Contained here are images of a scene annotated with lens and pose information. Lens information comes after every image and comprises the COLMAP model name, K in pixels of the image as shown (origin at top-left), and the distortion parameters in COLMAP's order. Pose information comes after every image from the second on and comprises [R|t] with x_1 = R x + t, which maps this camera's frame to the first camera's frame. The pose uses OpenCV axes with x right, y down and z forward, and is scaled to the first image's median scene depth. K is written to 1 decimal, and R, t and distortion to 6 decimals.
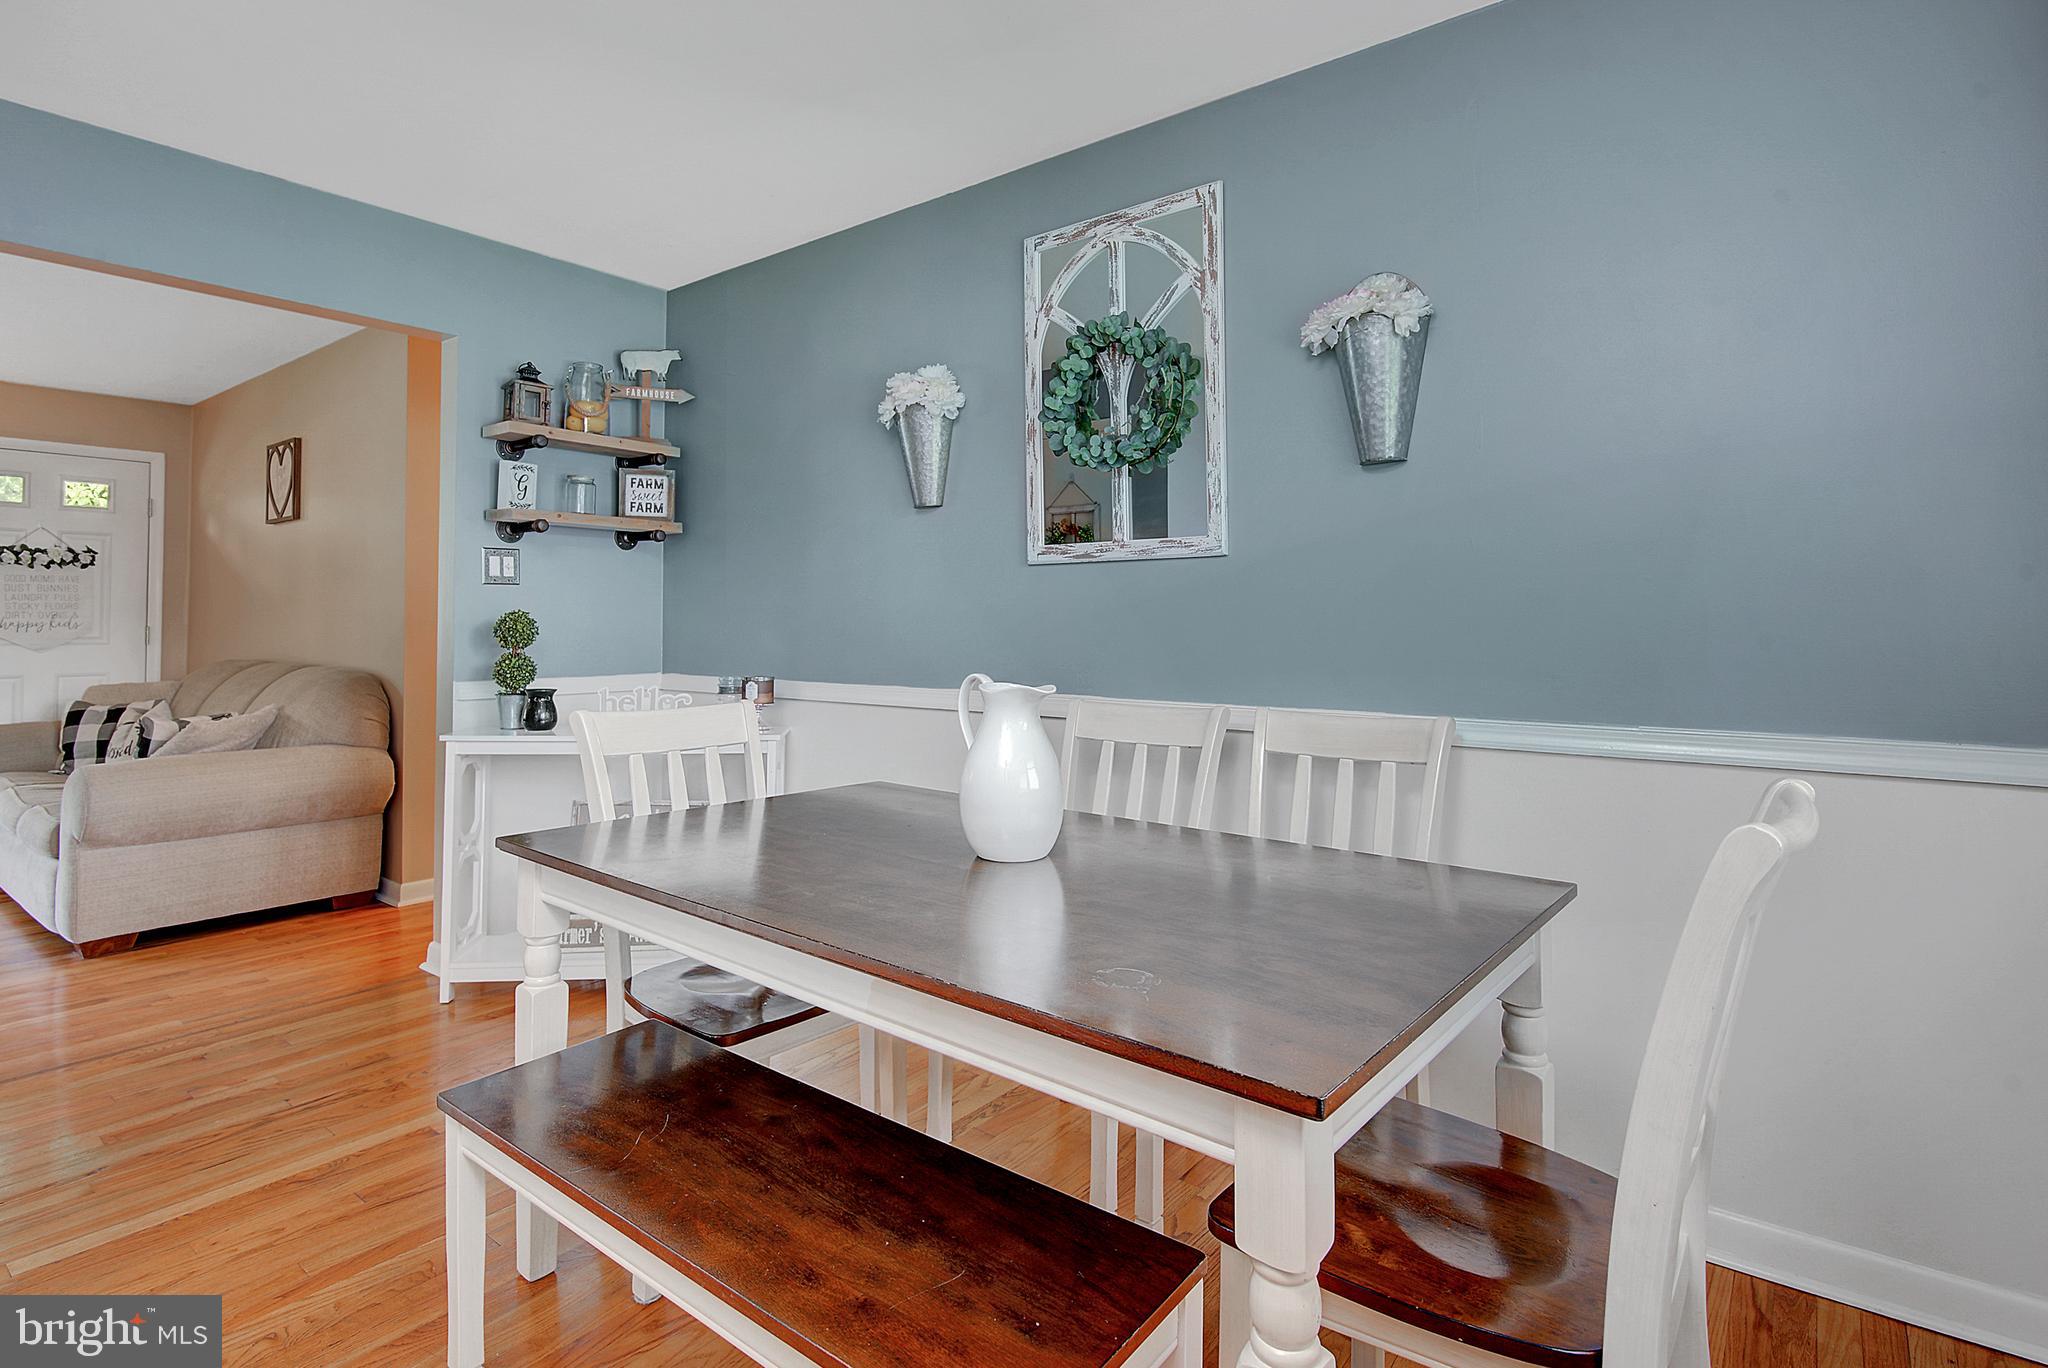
lens RADIAL K [[1036.0, 0, 1015.7], [0, 1036.0, 602.3], [0, 0, 1]] dist [-0.000332, -0.000236]
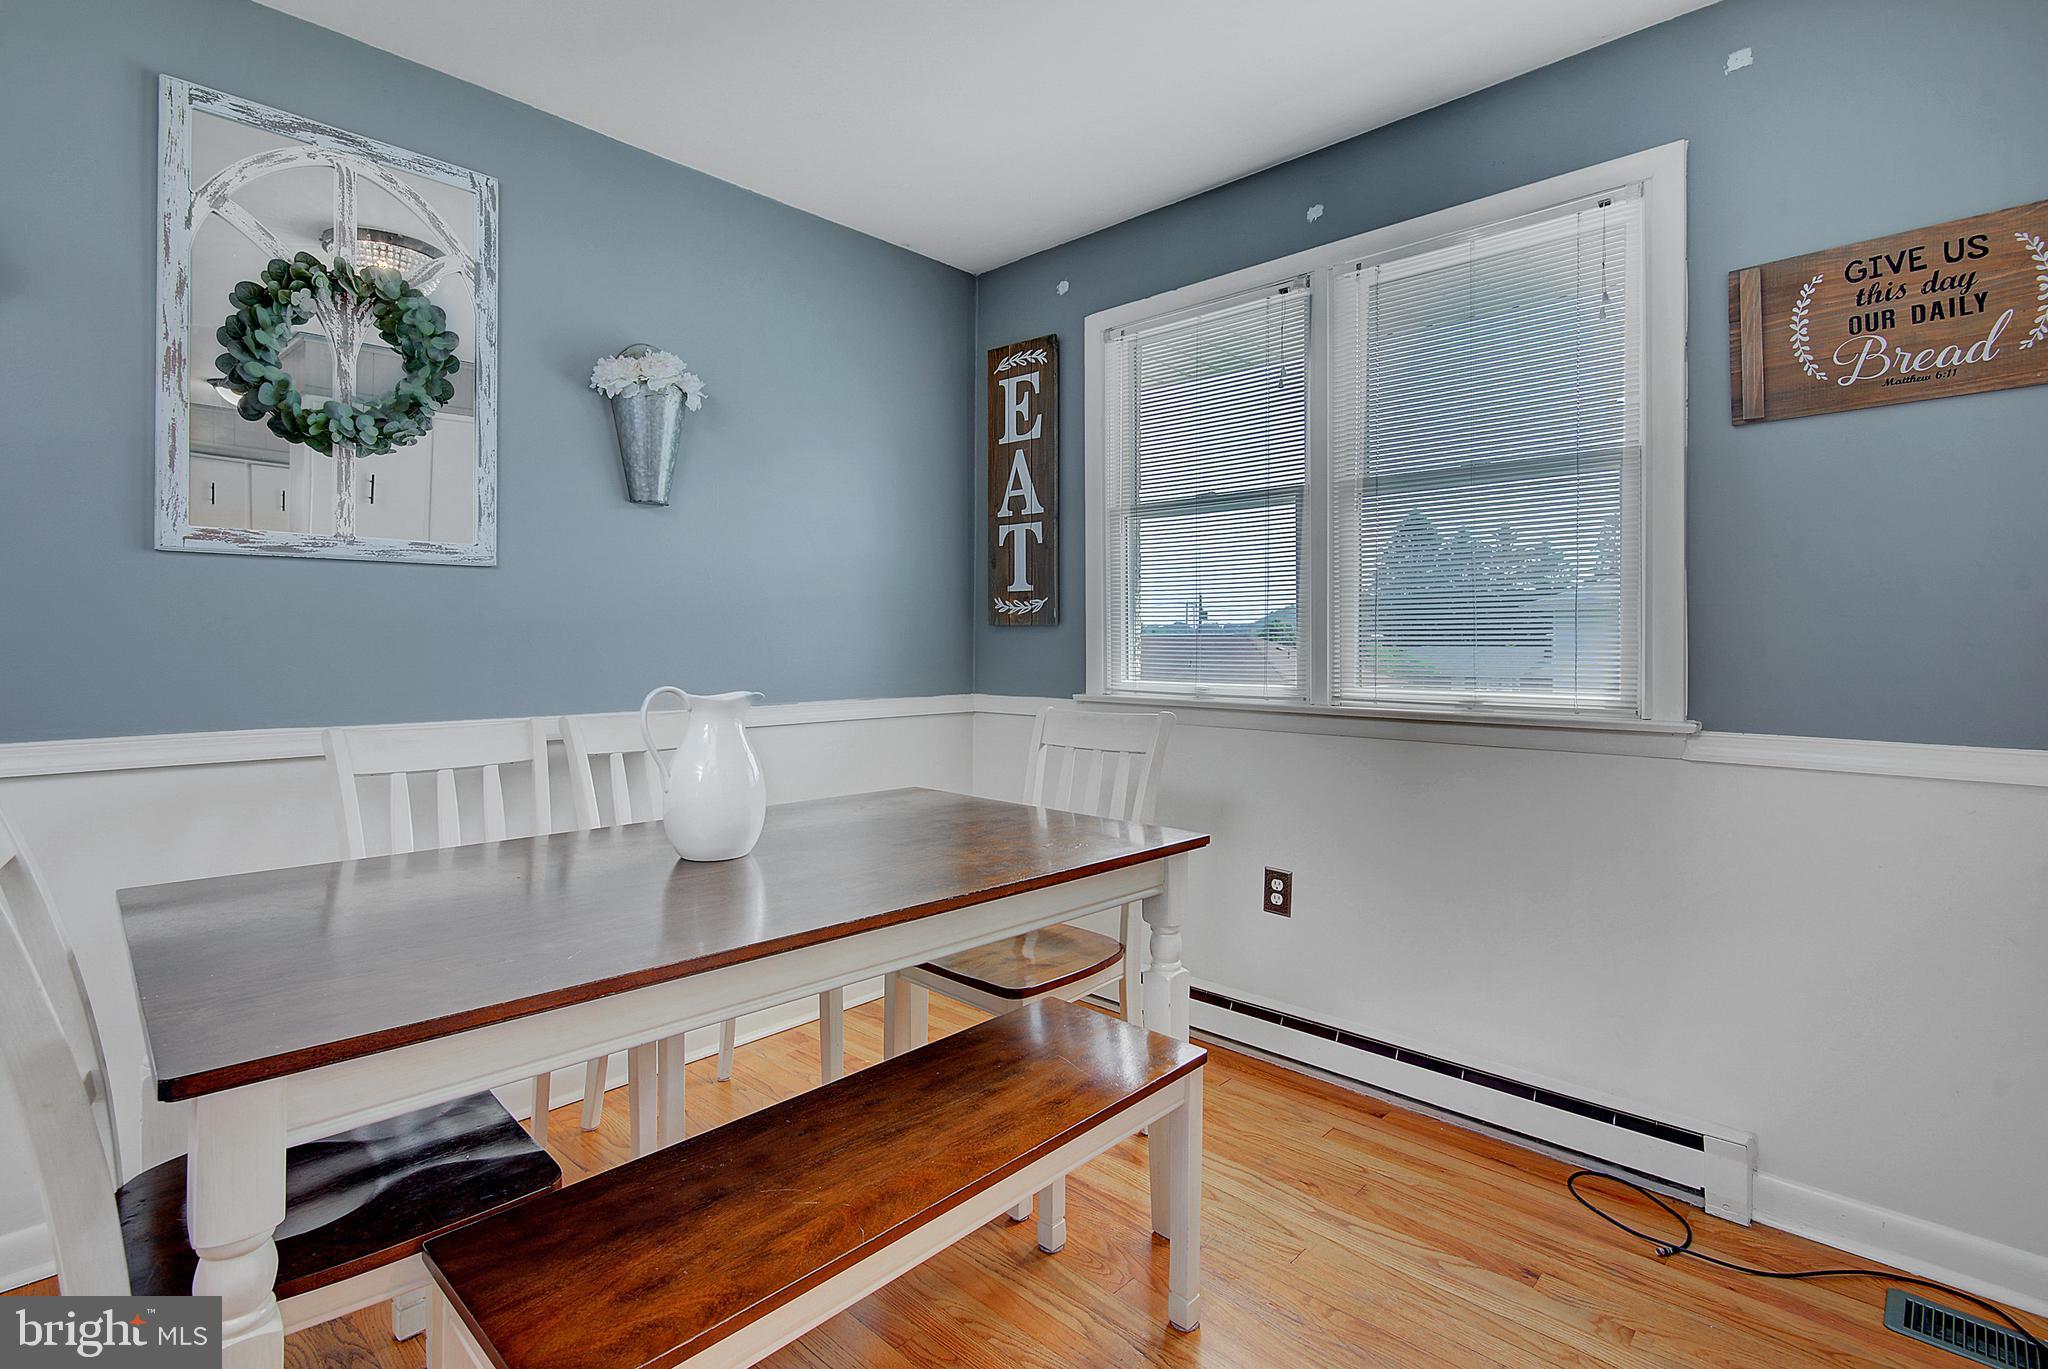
lens RADIAL K [[957.0, 0, 1043.2], [0, 957.0, 644.6], [0, 0, 1]] dist [-0.000824, -0.000717]
pose [[0.078840, -0.008958, 0.996847, -0.657780], [-0.028494, 0.999531, 0.011235, 0.003527], [-0.996480, -0.029290, 0.078548, 0.408377]]
